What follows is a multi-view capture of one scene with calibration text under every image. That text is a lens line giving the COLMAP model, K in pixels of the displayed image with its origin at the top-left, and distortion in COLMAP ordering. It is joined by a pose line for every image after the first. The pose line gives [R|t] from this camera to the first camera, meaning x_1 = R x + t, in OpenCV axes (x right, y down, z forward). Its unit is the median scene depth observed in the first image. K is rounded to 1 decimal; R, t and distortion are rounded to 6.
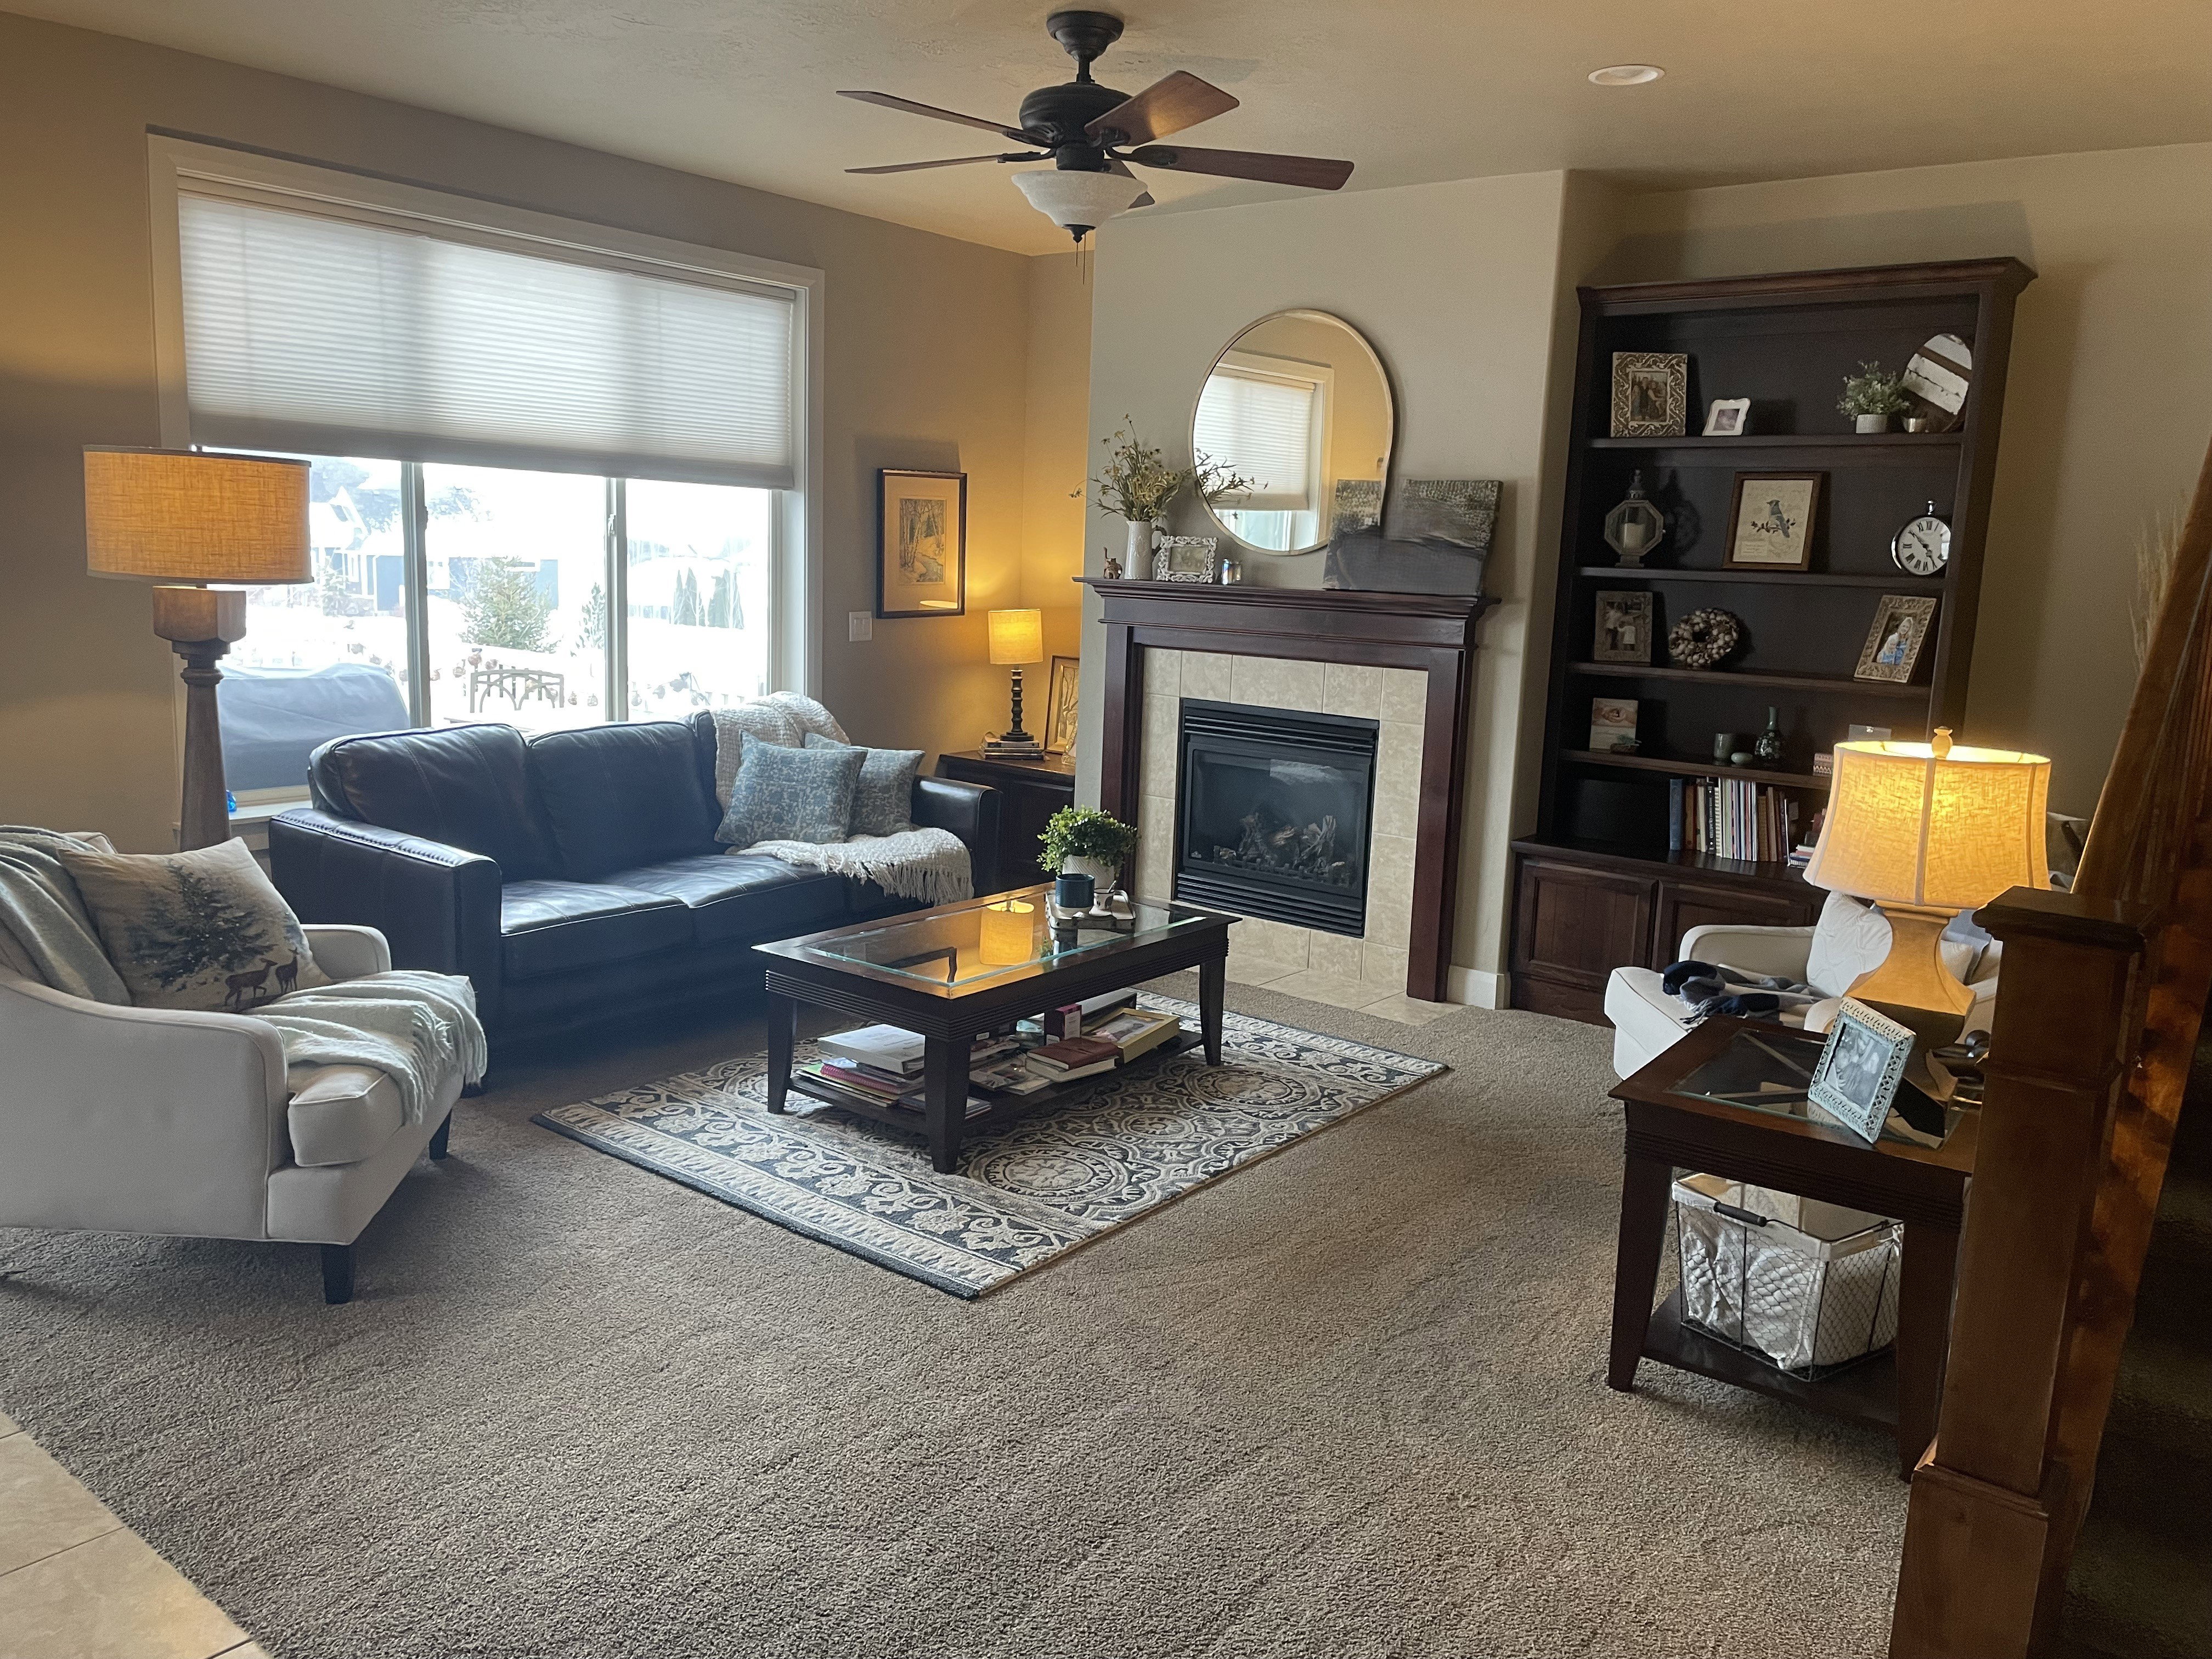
lens RADIAL K [[1680.4, 0, 1095.7], [0, 1680.4, 814.1], [0, 0, 1]] dist [0.085300, -0.097926]
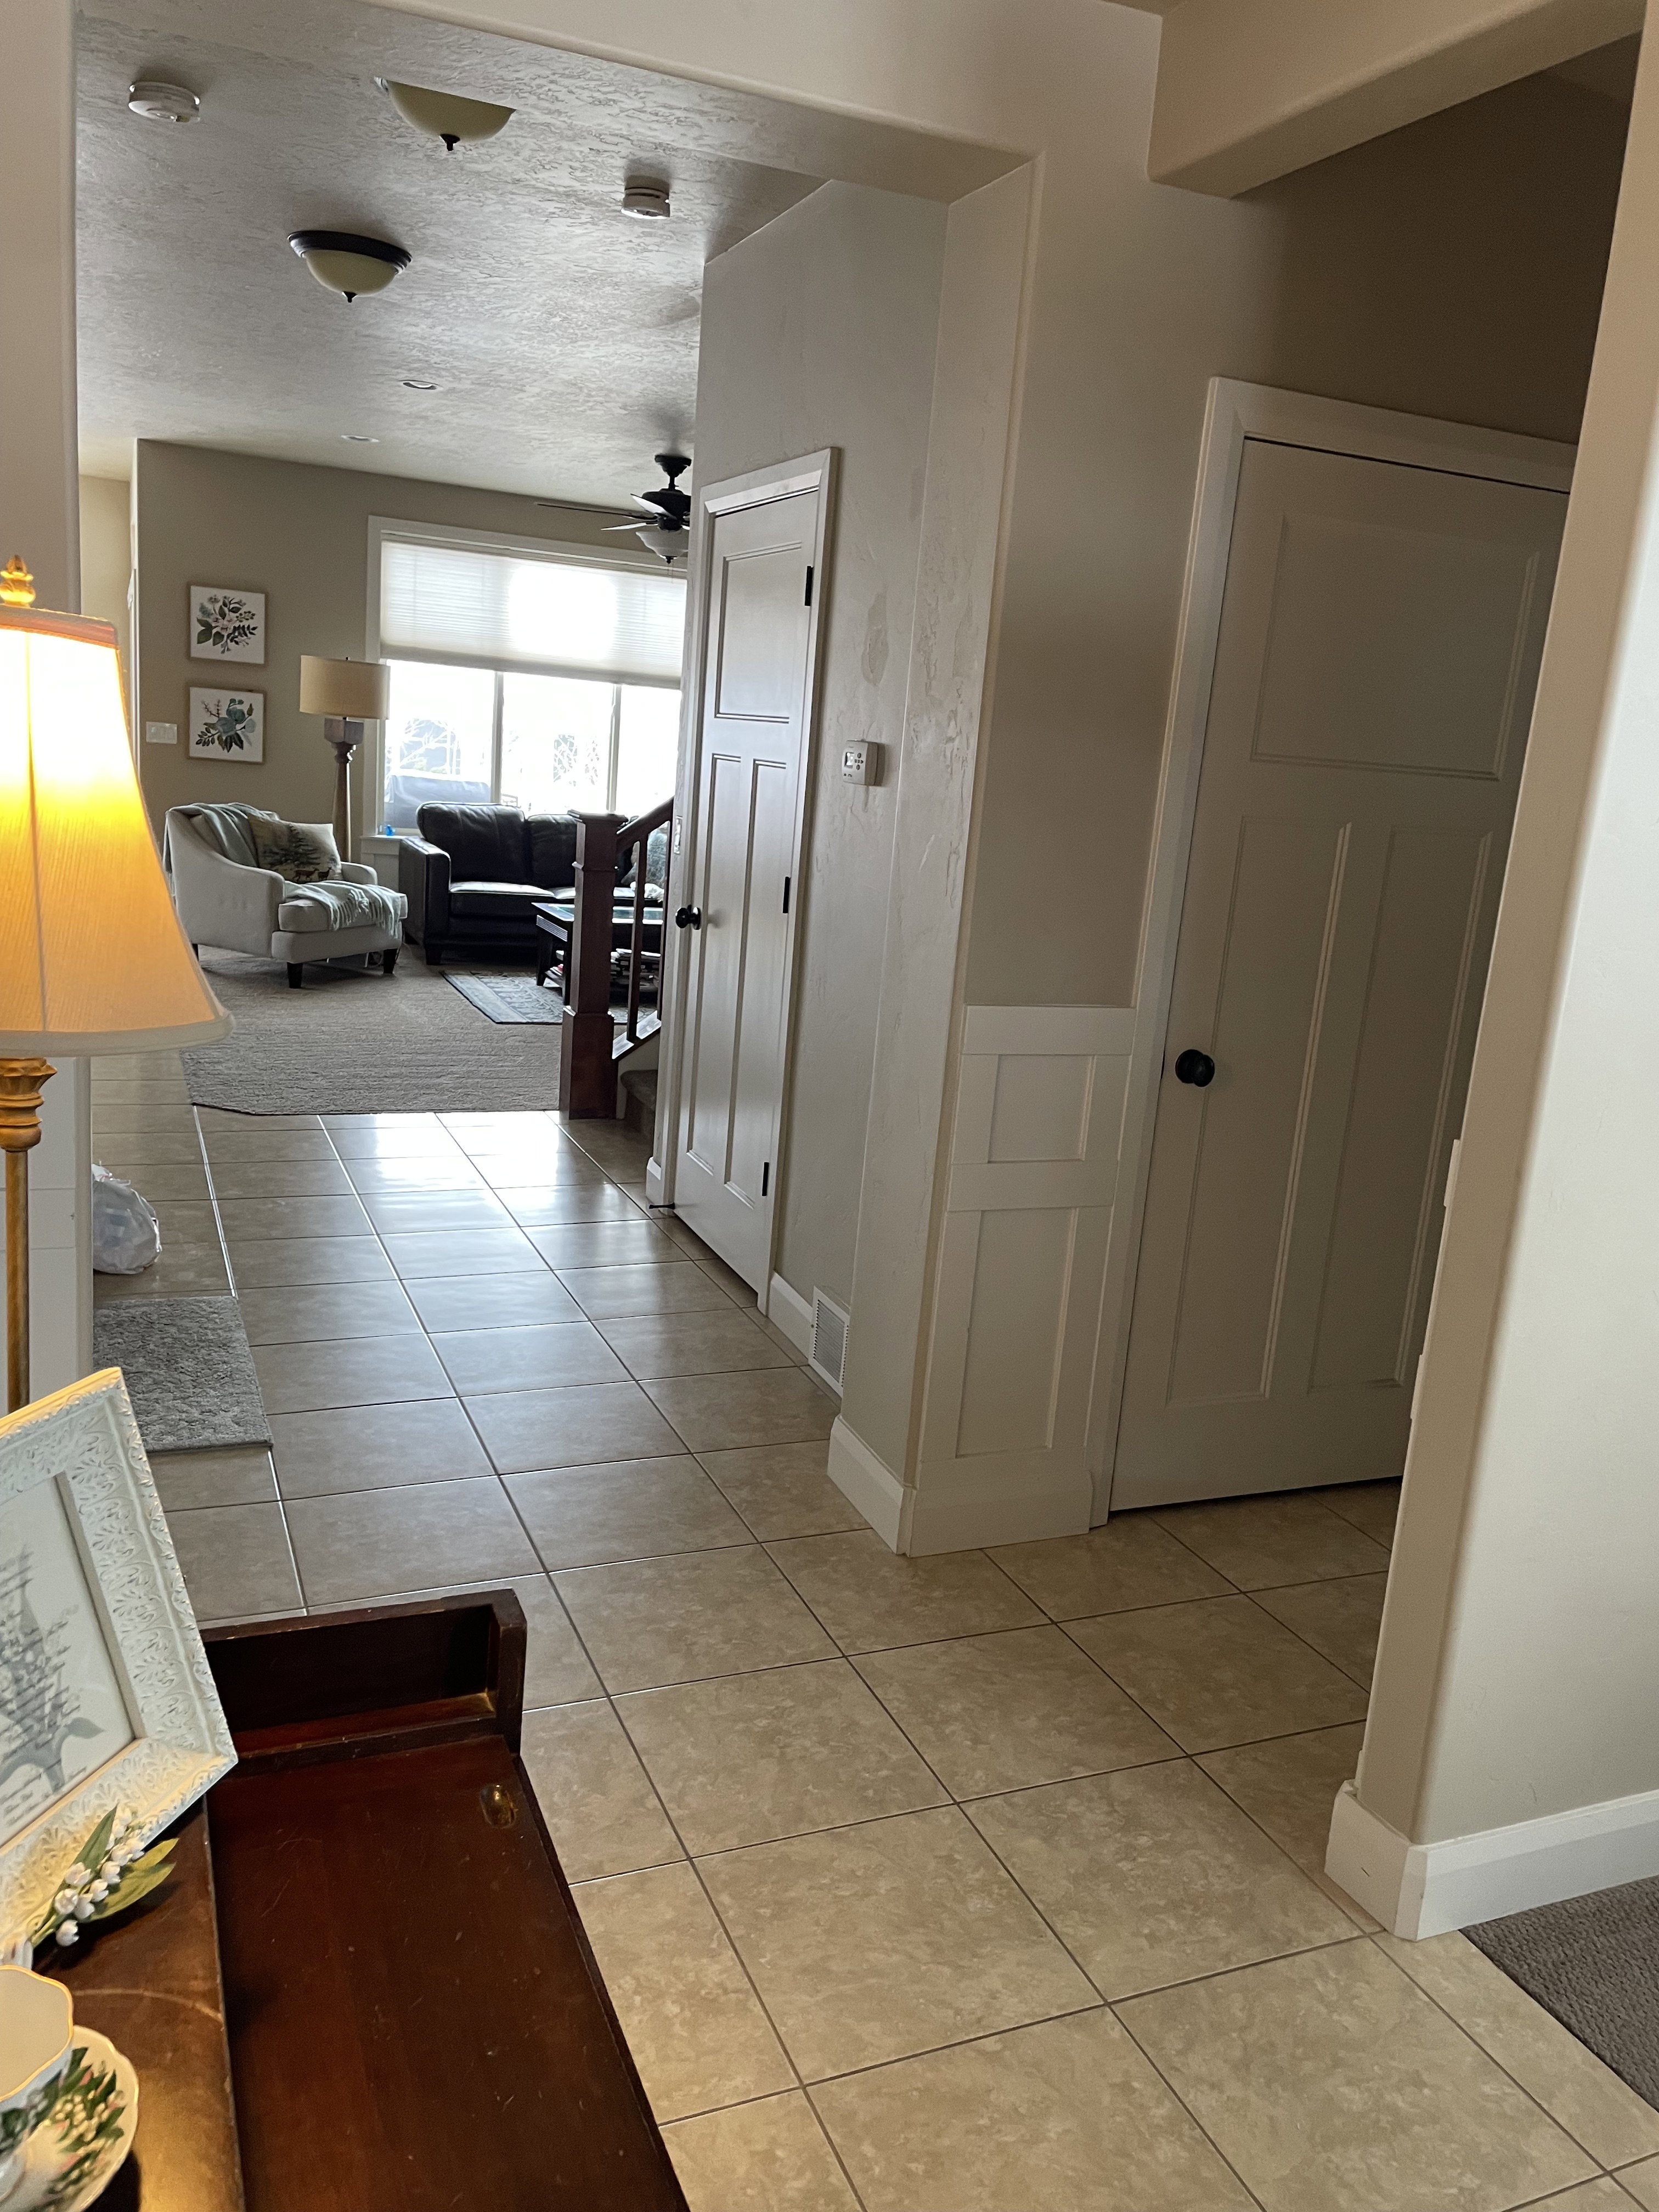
lens RADIAL K [[1680.4, 0, 827.2], [0, 1680.4, 1095.5], [0, 0, 1]] dist [0.085300, -0.097926]
pose [[0.880393, 0.135419, -0.454499, 0.887730], [-0.126502, 0.990698, 0.050139, 0.132570], [0.457061, 0.013352, 0.889335, -0.554614]]
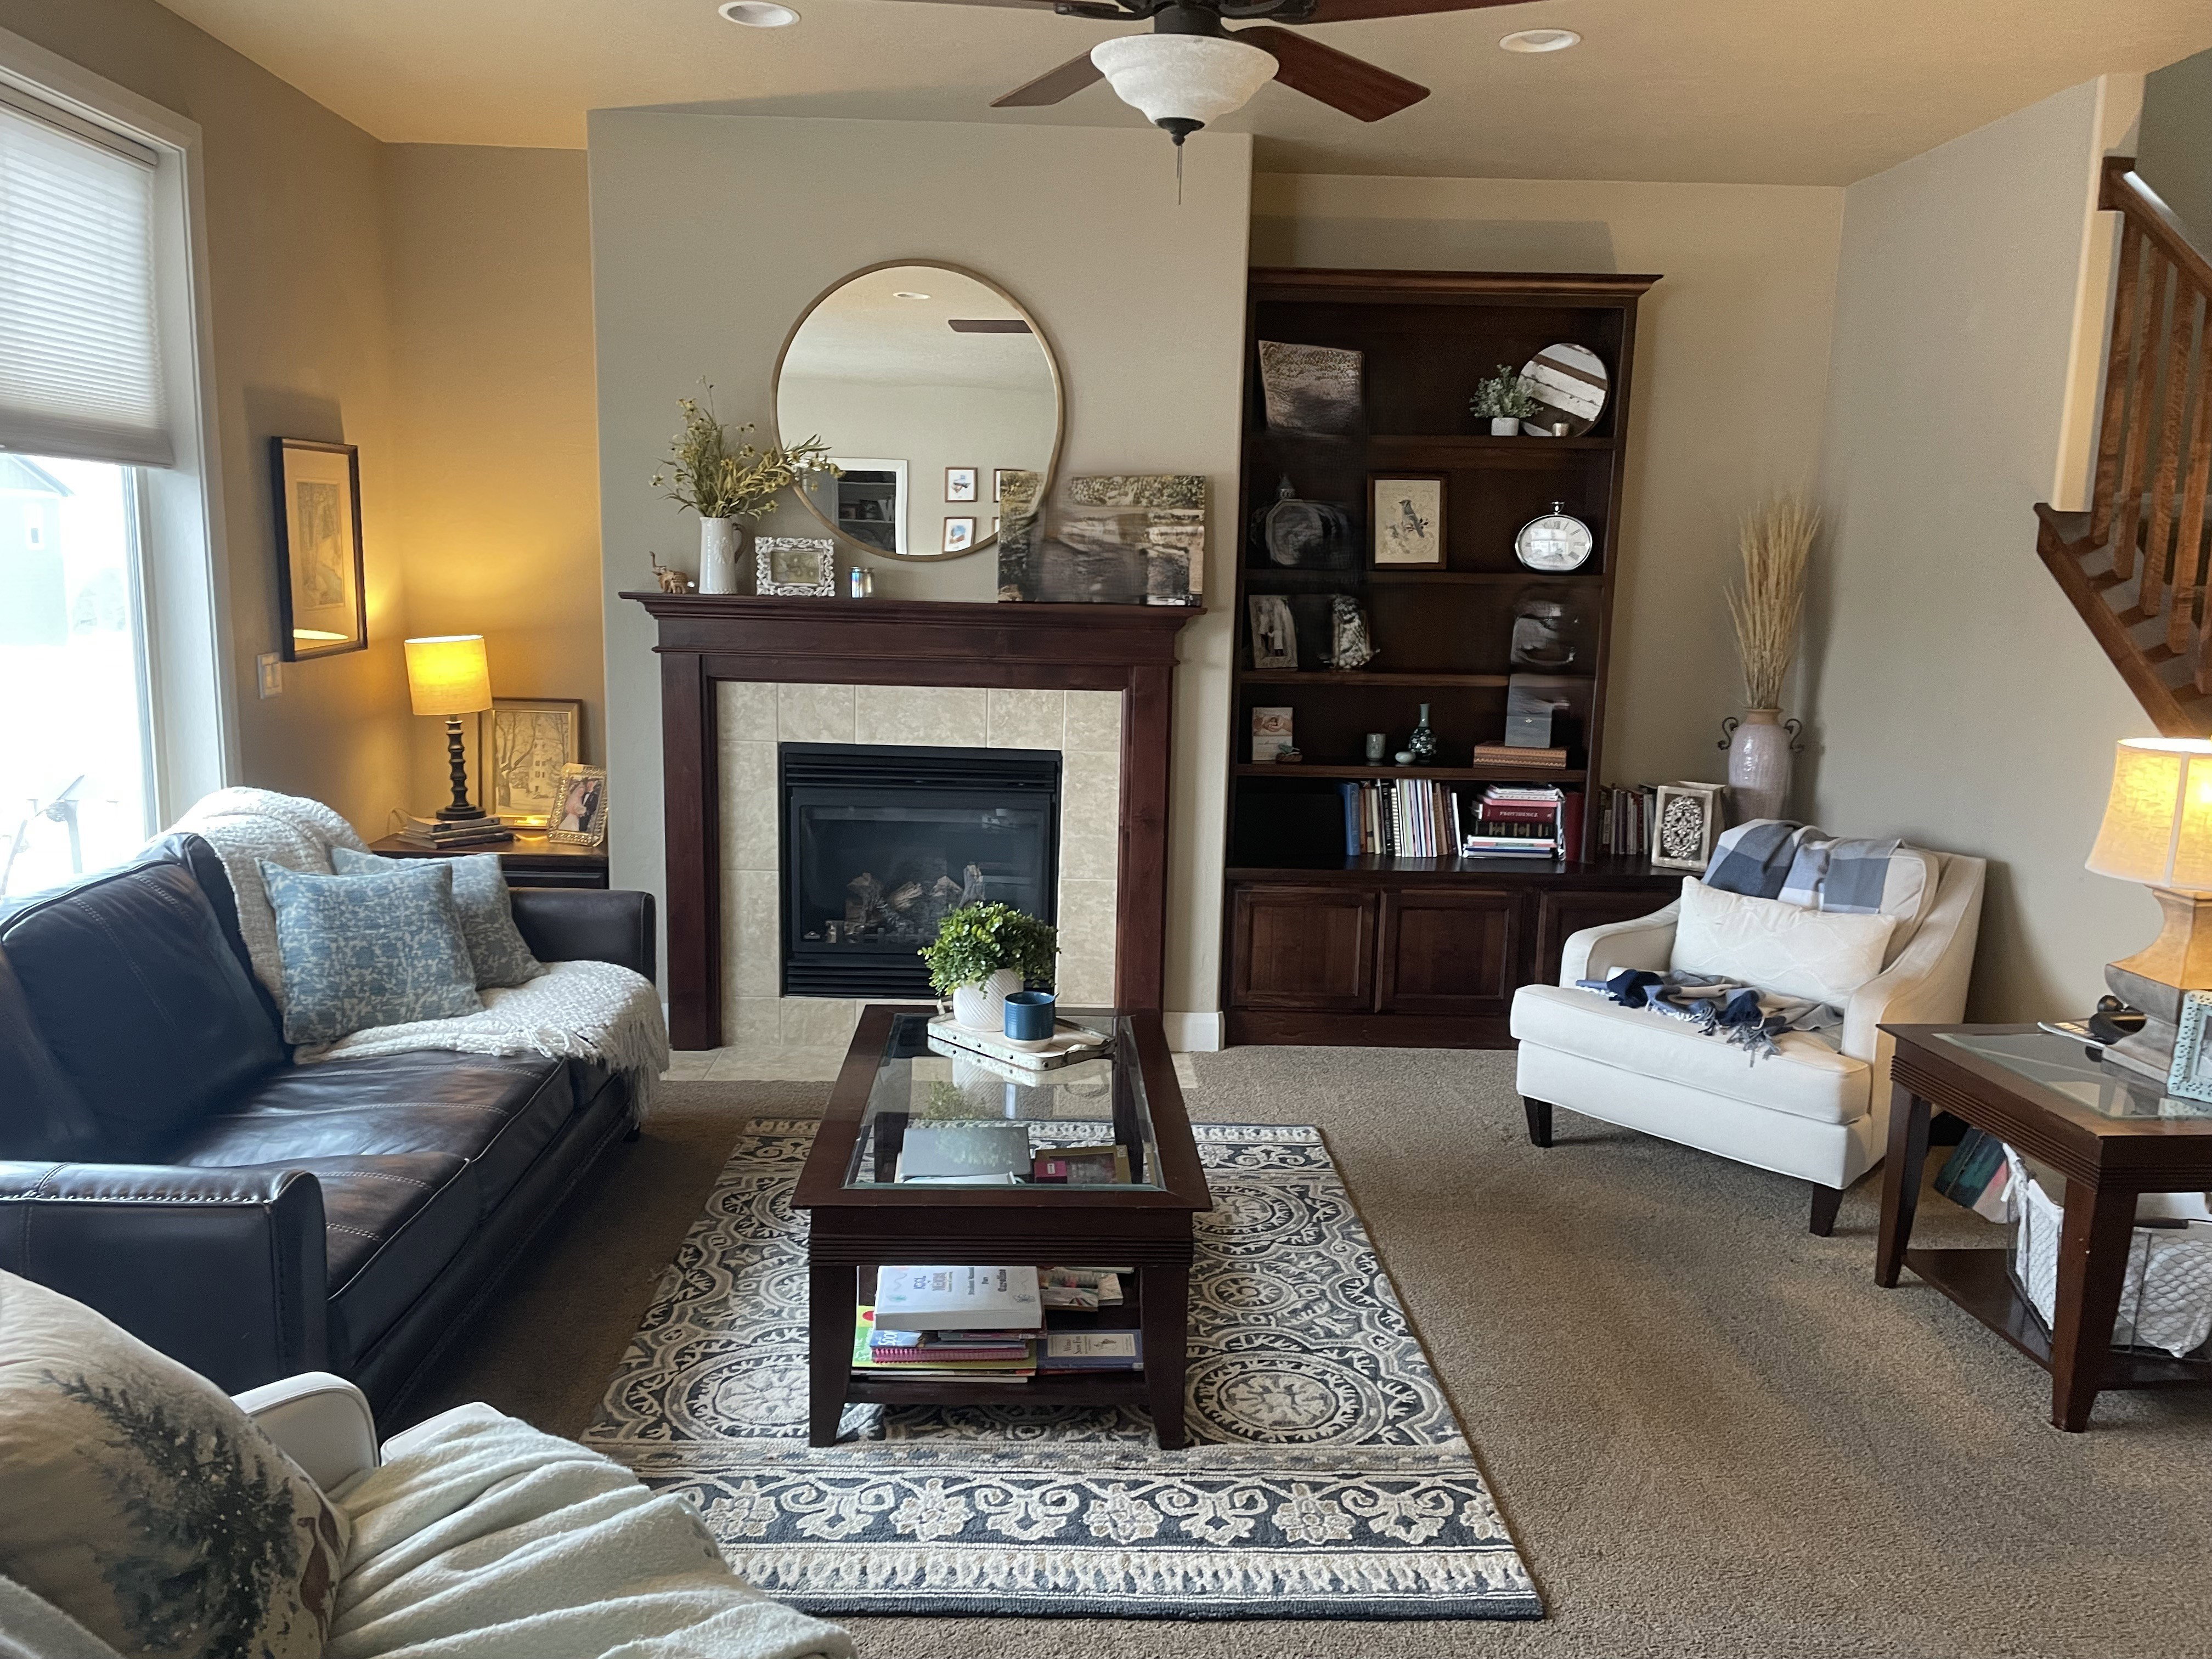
lens RADIAL K [[1680.4, 0, 1092.9], [0, 1680.4, 841.7], [0, 0, 1]] dist [0.085300, -0.097926]
pose [[0.764618, -0.125298, 0.632187, -0.406581], [0.108350, 0.991949, 0.065555, -0.069788], [-0.635311, 0.018373, 0.772038, 0.350612]]
